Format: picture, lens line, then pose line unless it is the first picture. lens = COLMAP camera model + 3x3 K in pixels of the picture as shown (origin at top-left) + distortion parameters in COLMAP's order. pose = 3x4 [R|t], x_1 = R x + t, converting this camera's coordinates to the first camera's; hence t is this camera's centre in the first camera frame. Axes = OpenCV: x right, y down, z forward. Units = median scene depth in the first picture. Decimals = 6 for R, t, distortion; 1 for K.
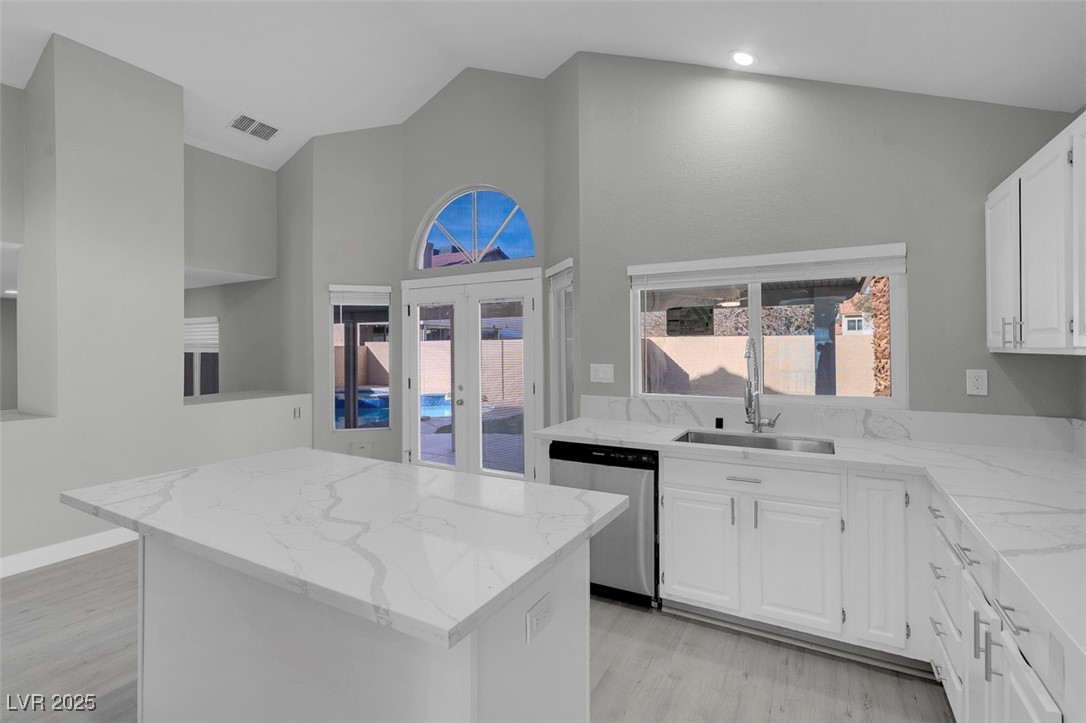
lens RADIAL K [[495.6, 0, 541.6], [0, 495.6, 345.8], [0, 0, 1]] dist [-0.003081, 0.000743]
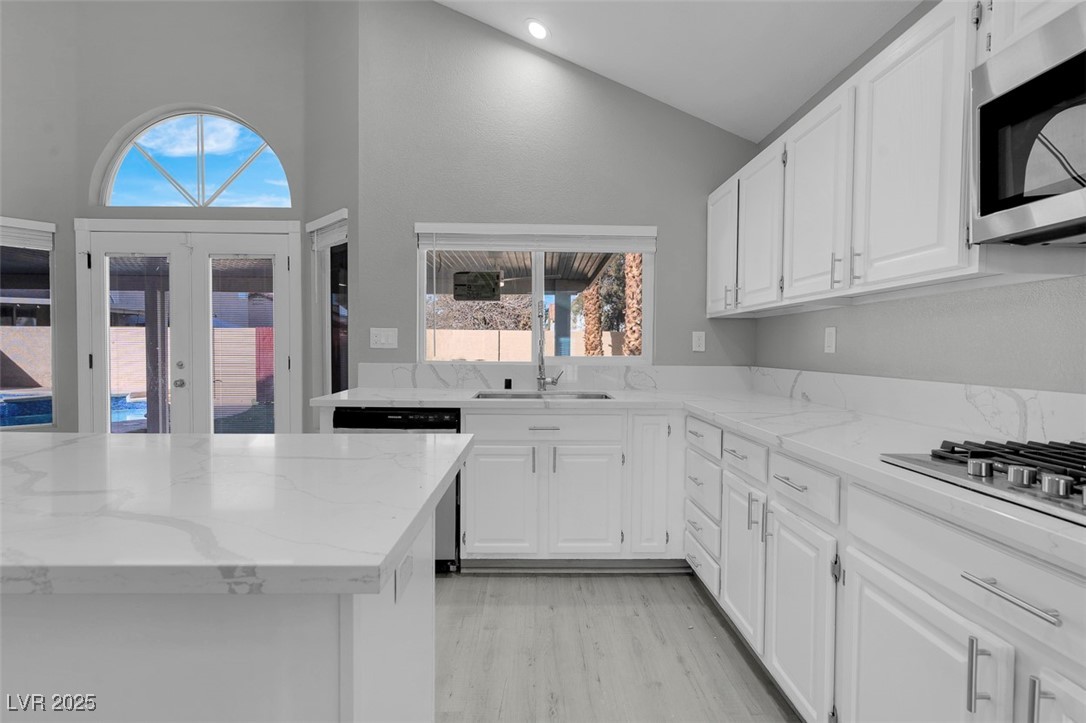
lens RADIAL K [[487.4, 0, 537.0], [0, 487.4, 360.1], [0, 0, 1]] dist [-0.013214, 0.006754]
pose [[0.865198, 0.000618, 0.501431, -0.097768], [-0.015117, 0.999577, 0.024851, 0.080800], [-0.501203, -0.029081, 0.864841, 0.096582]]
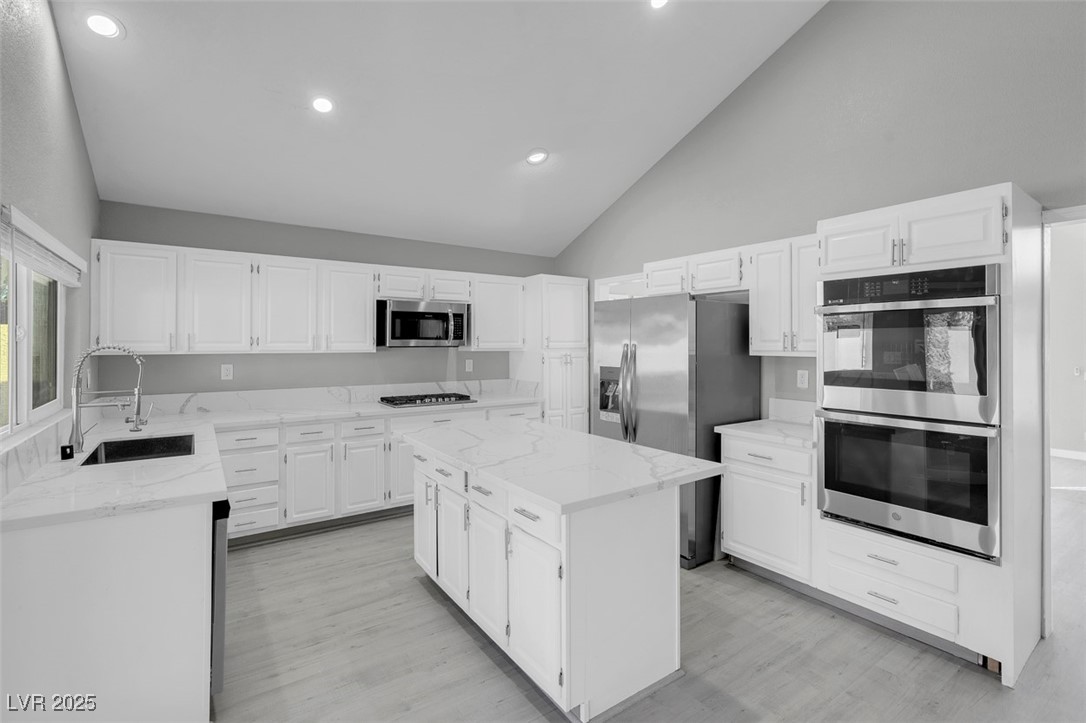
lens RADIAL K [[499.8, 0, 540.5], [0, 499.8, 341.1], [0, 0, 1]] dist [-0.001501, 0.000136]
pose [[-0.898946, 0.006928, 0.438004, -0.649474], [0.003620, 0.999958, -0.008386, -0.008105], [-0.438044, -0.005953, -0.898934, 1.387261]]
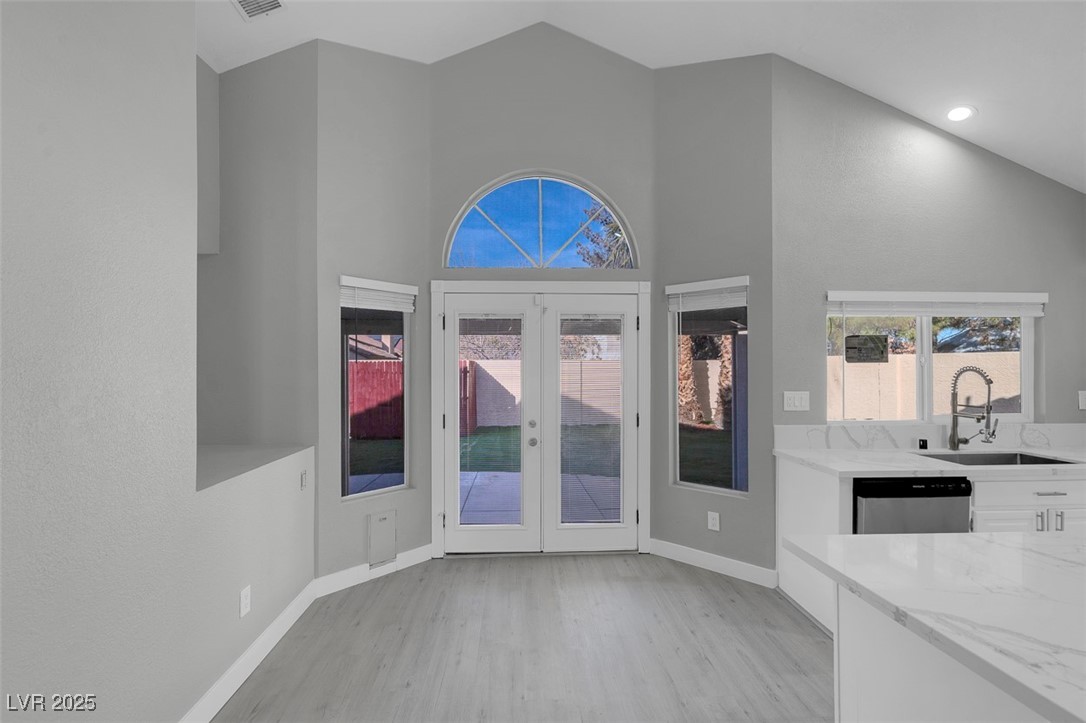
lens RADIAL K [[493.5, 0, 537.6], [0, 493.5, 367.8], [0, 0, 1]] dist [-0.000441, -0.000097]
pose [[0.848412, 0.004256, 0.529320, -0.933440], [-0.004666, 0.999989, -0.000561, -0.006604], [-0.529316, -0.001993, 0.848422, 0.536016]]
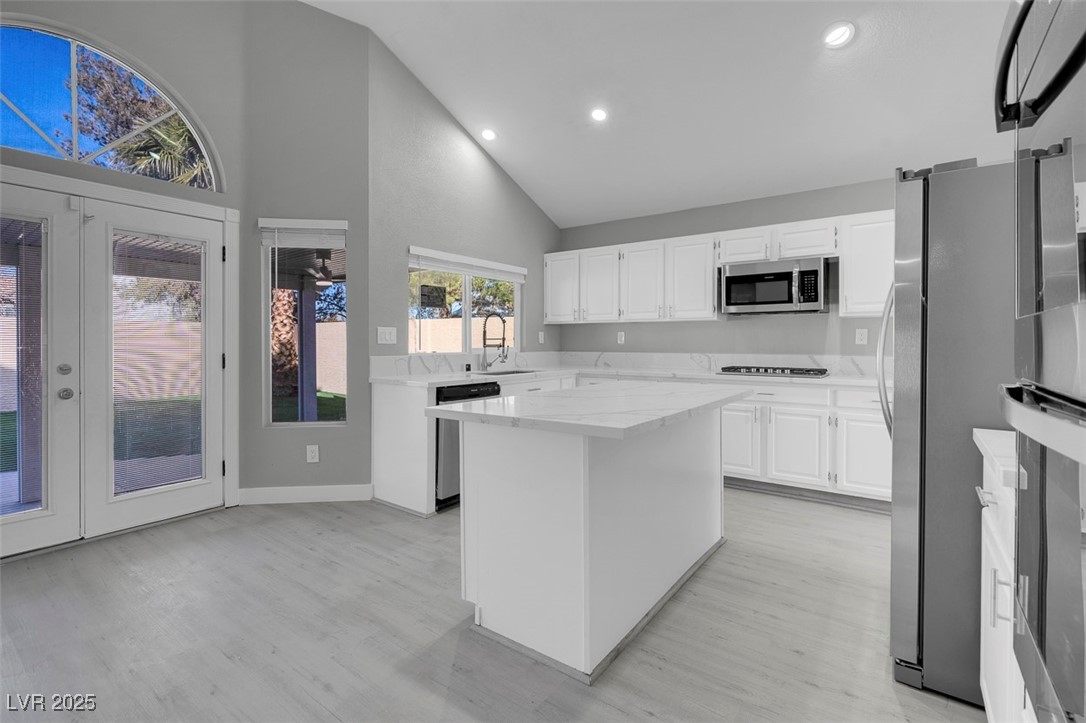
lens RADIAL K [[495.6, 0, 541.6], [0, 495.6, 345.8], [0, 0, 1]] dist [-0.003081, 0.000743]
pose [[0.124961, -0.002135, 0.992159, -1.094951], [-0.003657, 0.999990, 0.002612, 0.086469], [-0.992155, -0.003955, 0.124952, 0.601709]]
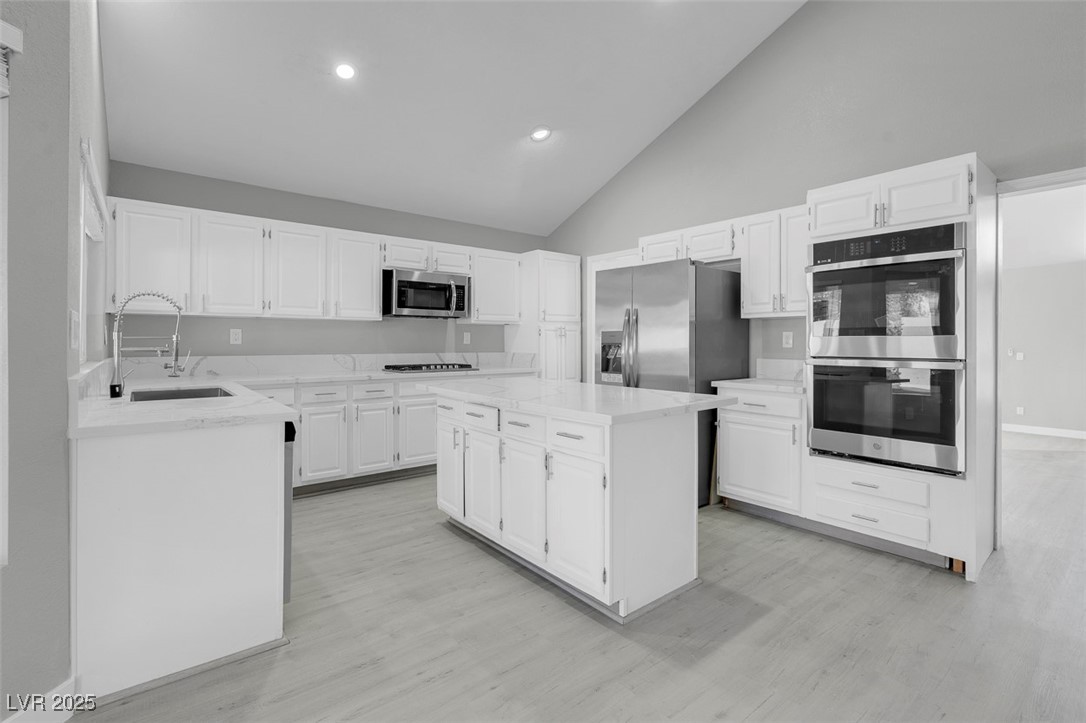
lens RADIAL K [[499.8, 0, 540.5], [0, 499.8, 341.1], [0, 0, 1]] dist [-0.001501, 0.000136]
pose [[-0.928703, 0.003486, 0.370808, -0.573487], [0.002072, 0.999989, -0.004210, 0.081214], [-0.370819, -0.003142, -0.928700, 1.502363]]
